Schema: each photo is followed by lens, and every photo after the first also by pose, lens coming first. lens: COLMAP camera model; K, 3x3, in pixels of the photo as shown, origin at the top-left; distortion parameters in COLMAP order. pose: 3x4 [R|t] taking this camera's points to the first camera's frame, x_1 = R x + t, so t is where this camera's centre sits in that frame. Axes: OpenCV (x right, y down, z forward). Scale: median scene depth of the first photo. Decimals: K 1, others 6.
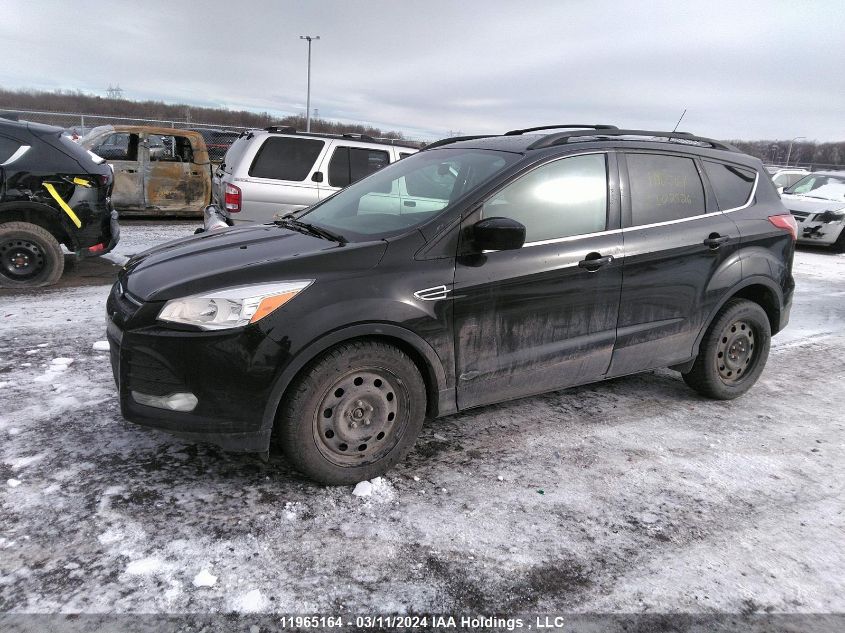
lens RADIAL K [[615.1, 0, 428.0], [0, 615.1, 315.7], [0, 0, 1]] dist [0.035953, -0.060335]
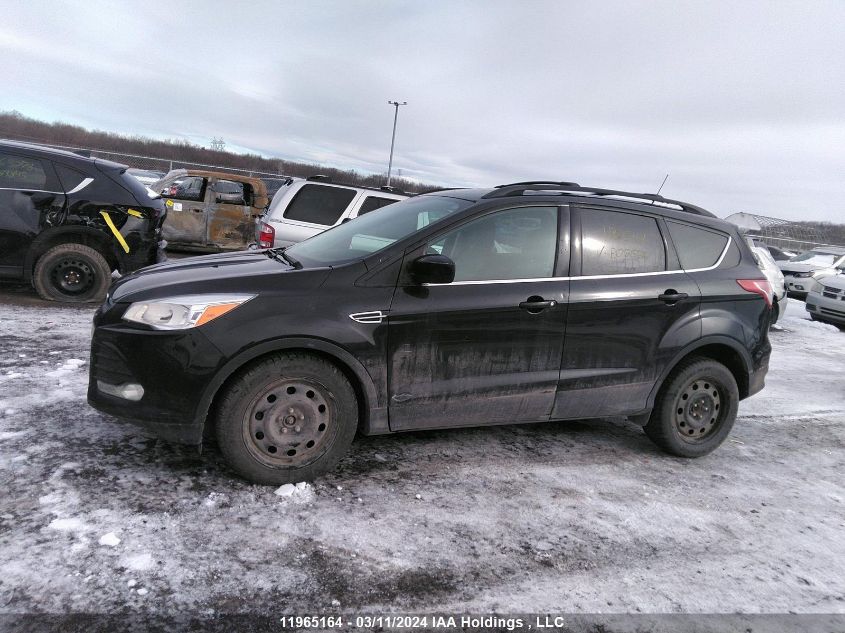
lens RADIAL K [[615.1, 0, 428.6], [0, 615.1, 313.4], [0, 0, 1]] dist [0.035953, -0.060335]
pose [[0.990821, 0.076457, -0.111479, 0.224073], [-0.087071, 0.991788, -0.093671, 0.047713], [0.103402, 0.102518, 0.989342, -0.077025]]
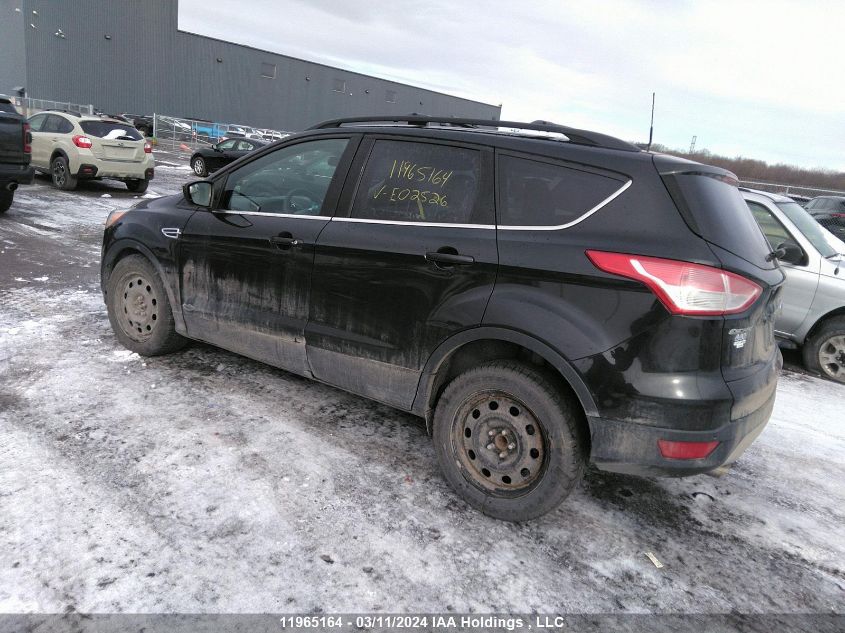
lens RADIAL K [[615.1, 0, 426.6], [0, 615.1, 313.3], [0, 0, 1]] dist [0.035953, -0.060335]
pose [[0.440112, 0.207146, -0.873723, 1.376814], [-0.313365, 0.947285, 0.066739, -0.125519], [0.841489, 0.244422, 0.481823, 0.810896]]
